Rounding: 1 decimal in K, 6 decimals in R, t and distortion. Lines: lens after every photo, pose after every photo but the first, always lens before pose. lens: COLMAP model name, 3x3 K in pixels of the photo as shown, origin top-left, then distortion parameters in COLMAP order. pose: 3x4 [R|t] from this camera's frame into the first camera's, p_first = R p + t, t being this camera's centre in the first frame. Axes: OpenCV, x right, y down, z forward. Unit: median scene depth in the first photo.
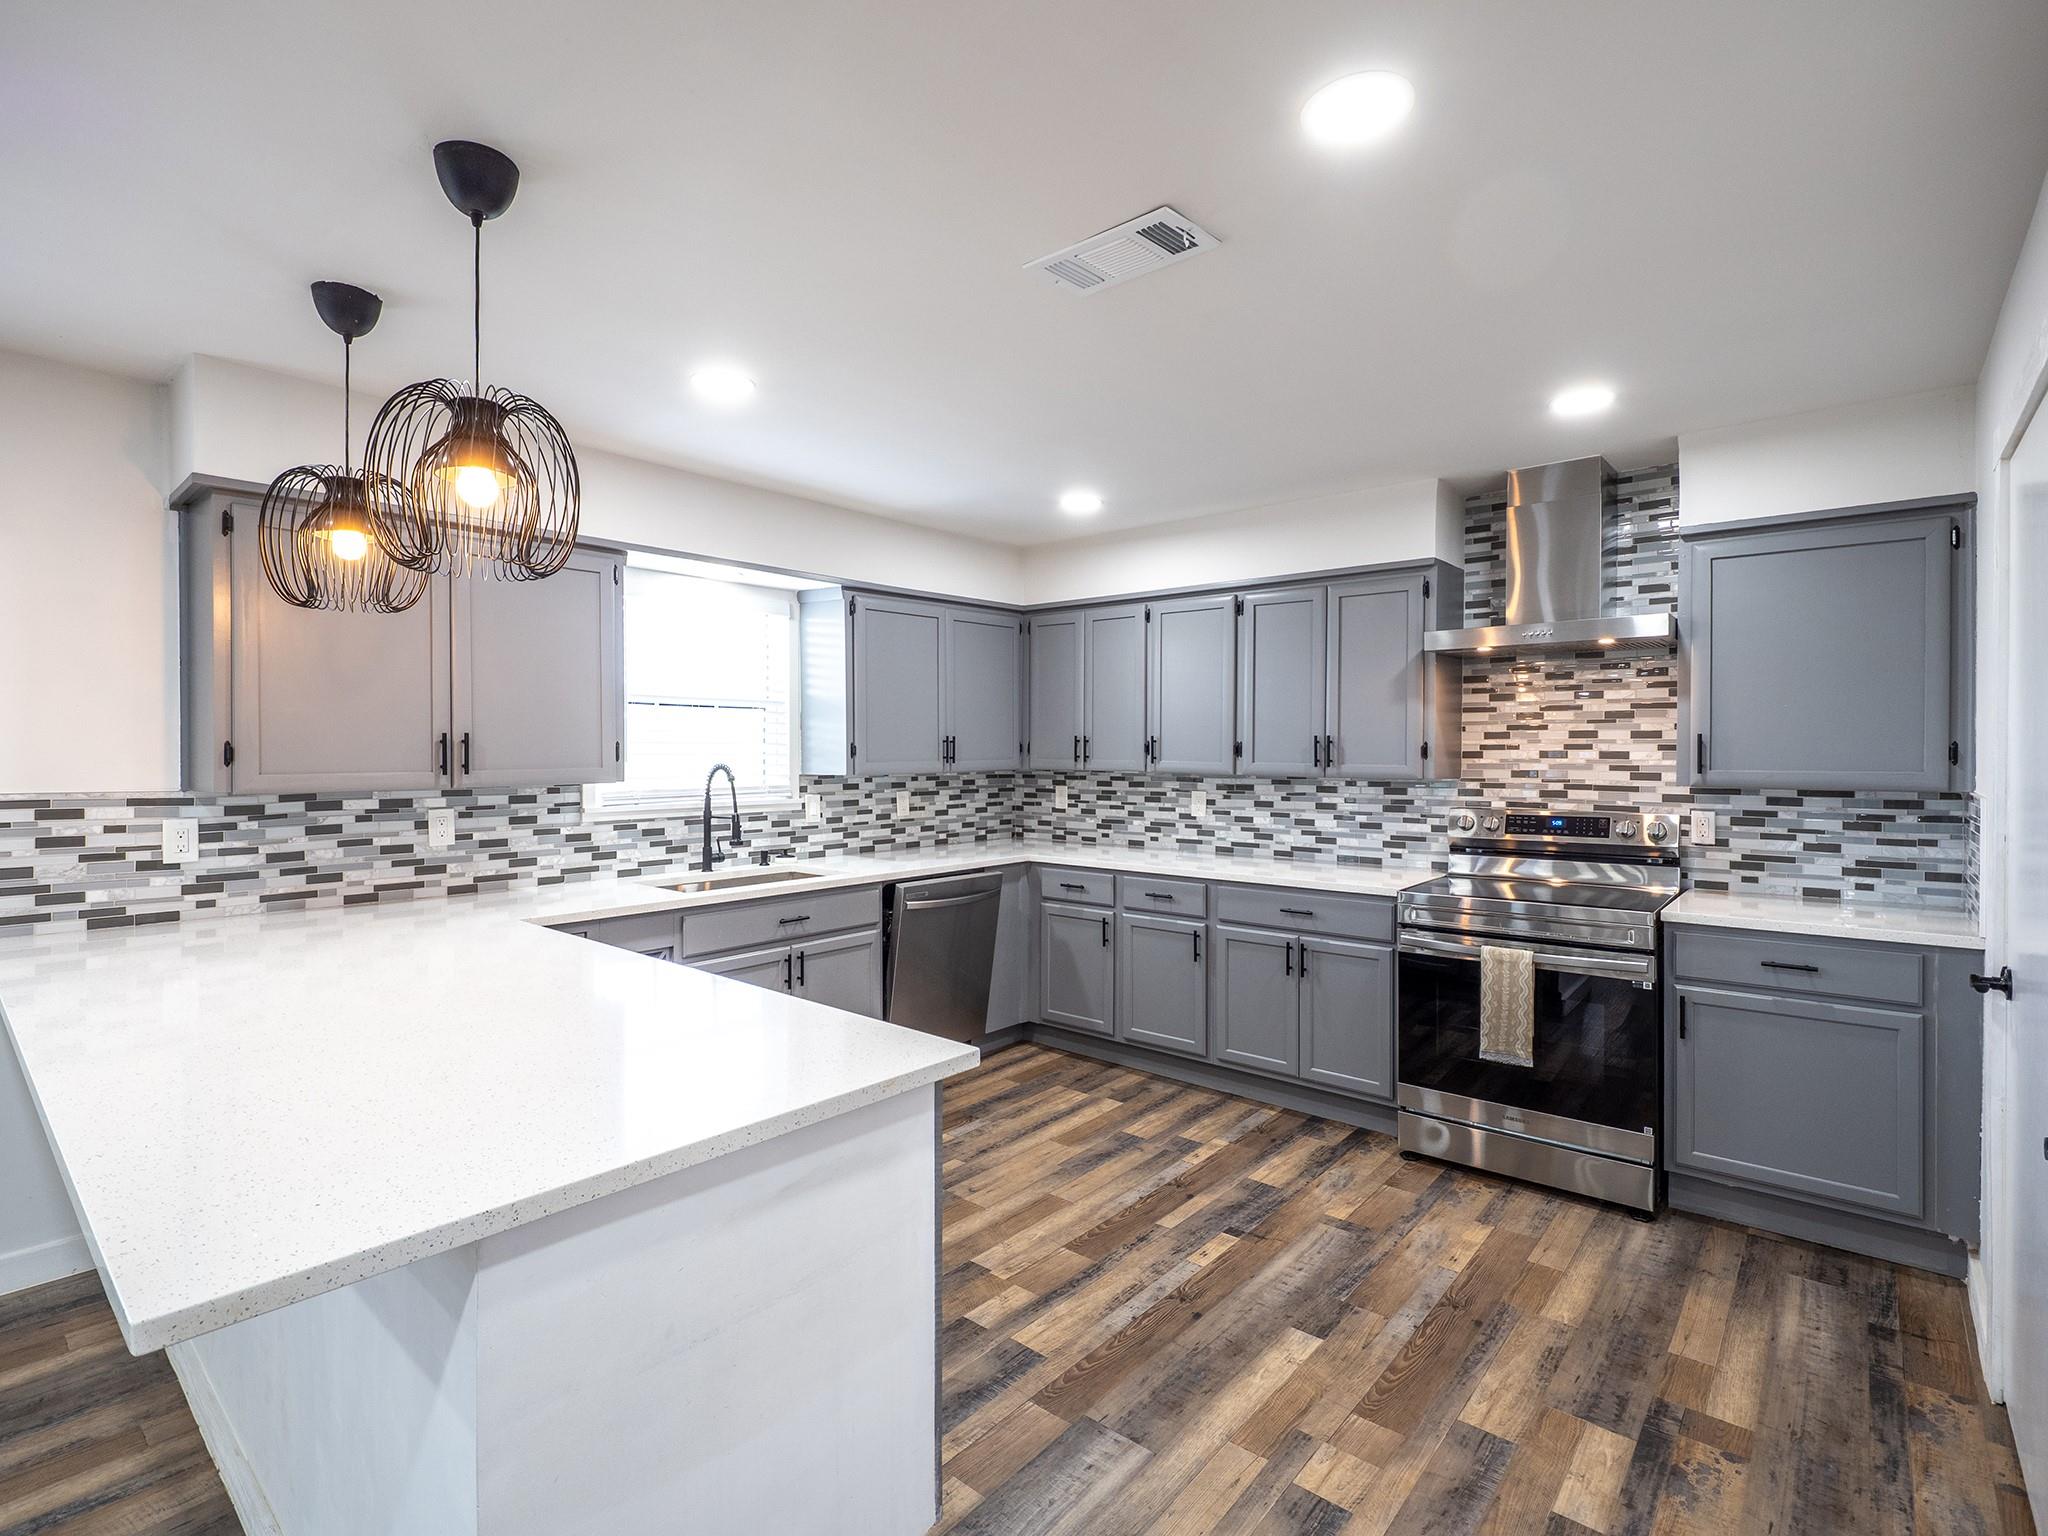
lens RADIAL K [[975.8, 0, 1014.5], [0, 975.8, 758.5], [0, 0, 1]] dist [-0.005783, -0.004509]
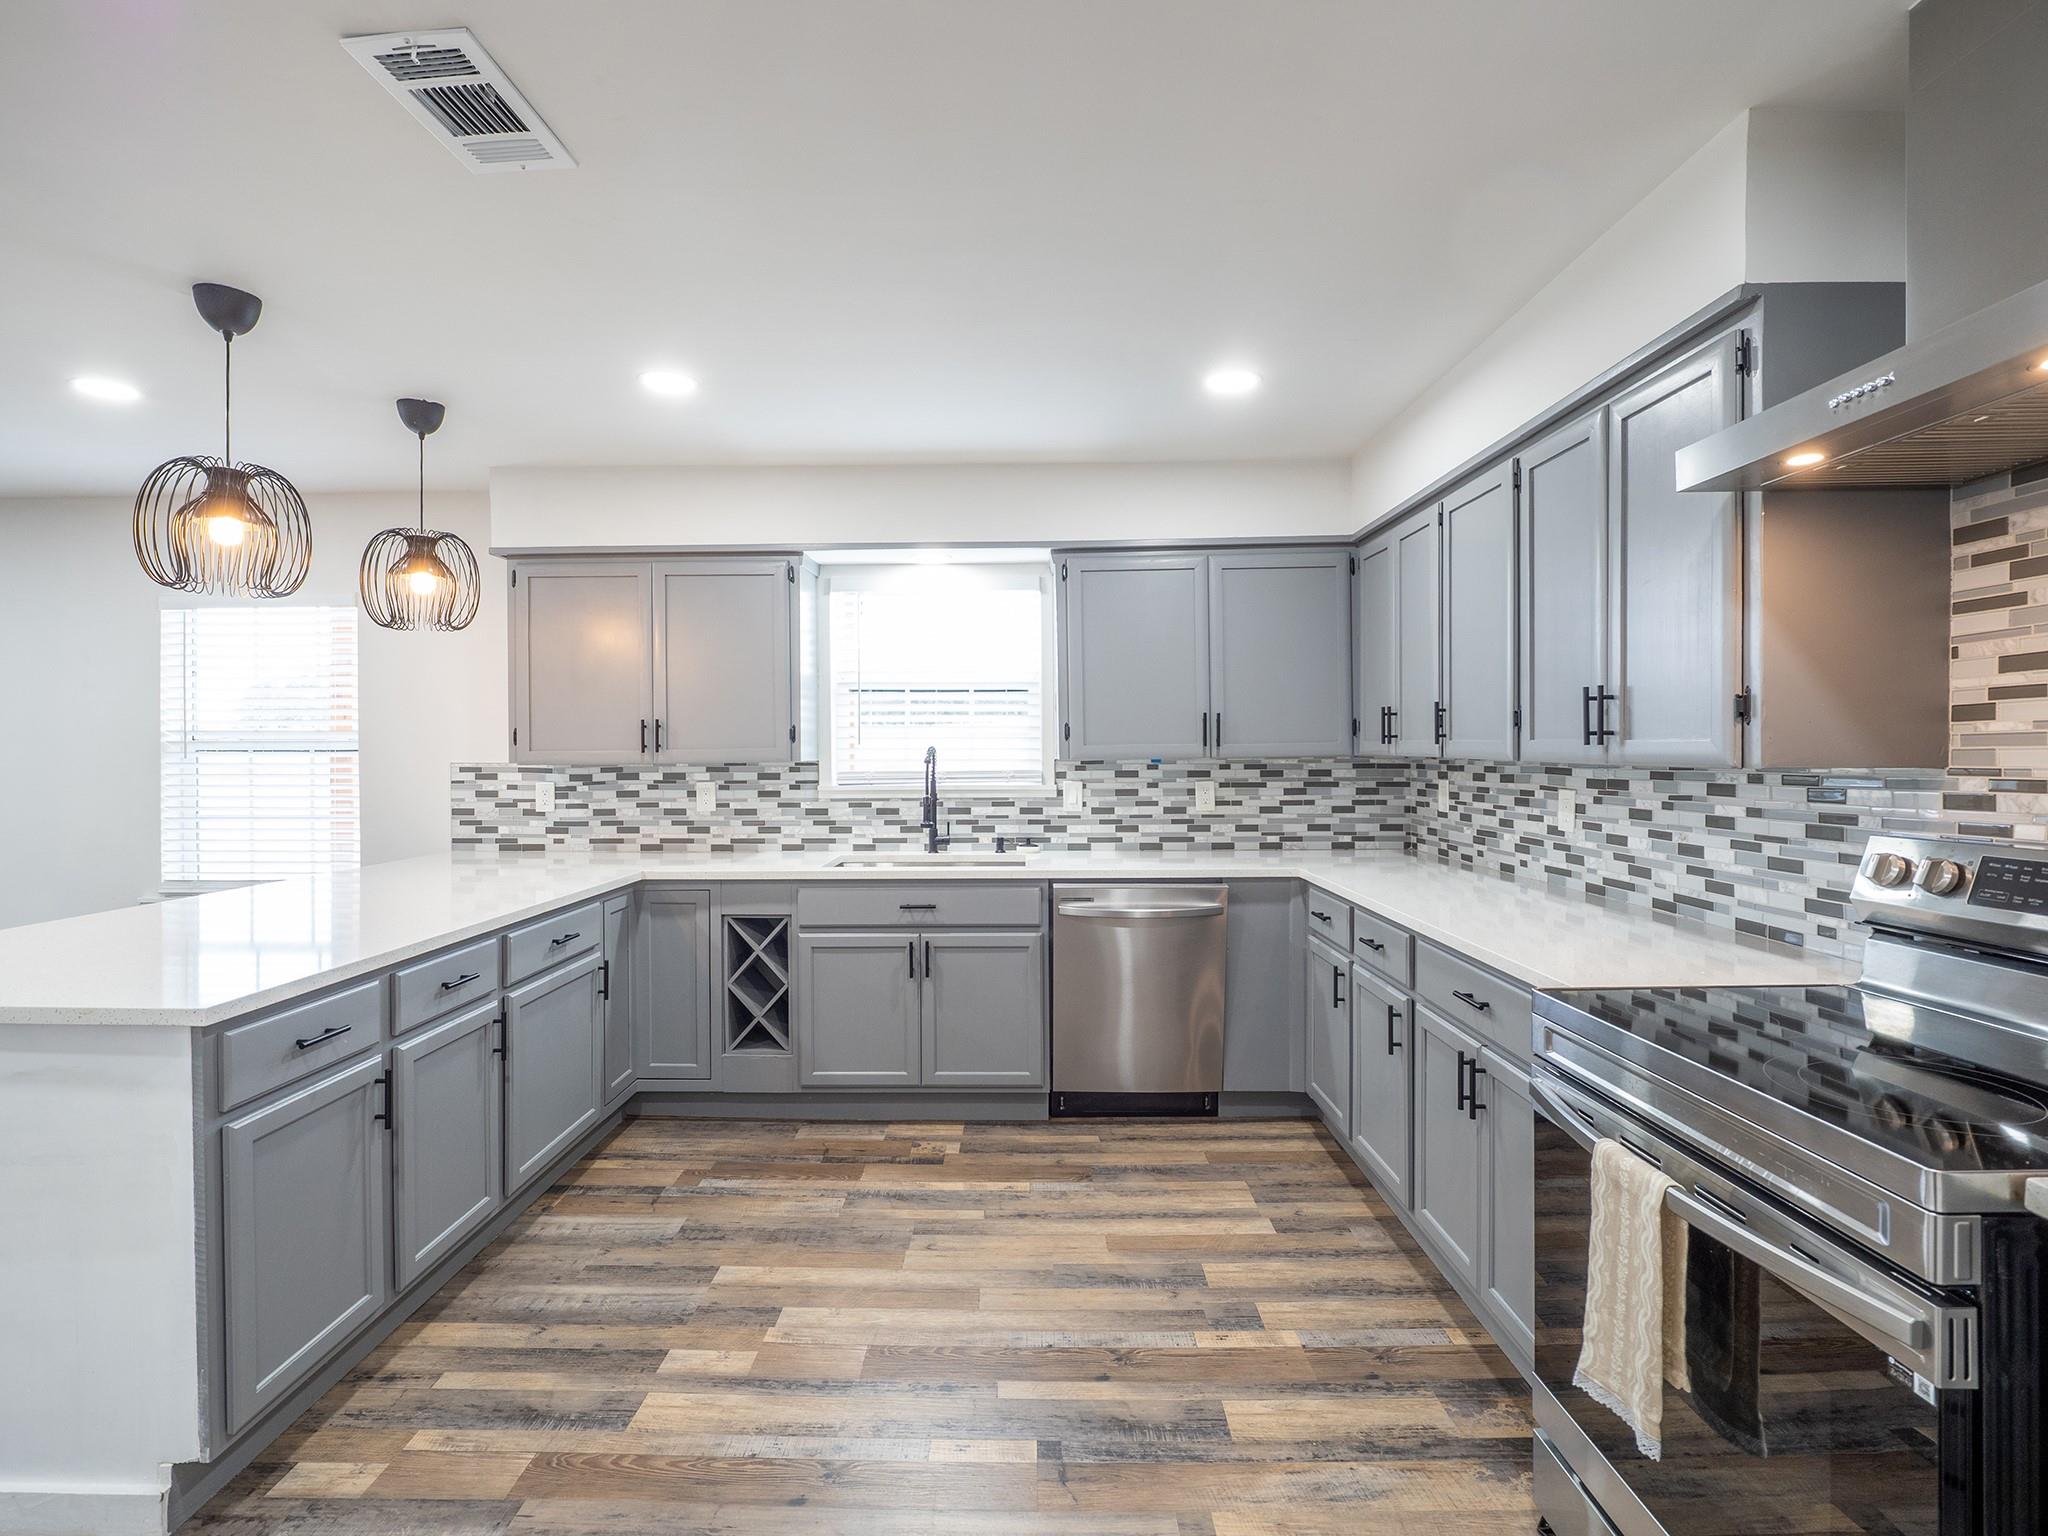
lens RADIAL K [[975.8, 0, 1014.5], [0, 975.8, 758.5], [0, 0, 1]] dist [-0.005783, -0.004509]
pose [[0.644588, 0.002153, -0.764527, 0.544374], [-0.001588, 0.999998, 0.001478, 0.016833], [0.764528, 0.000262, 0.644590, 0.432587]]
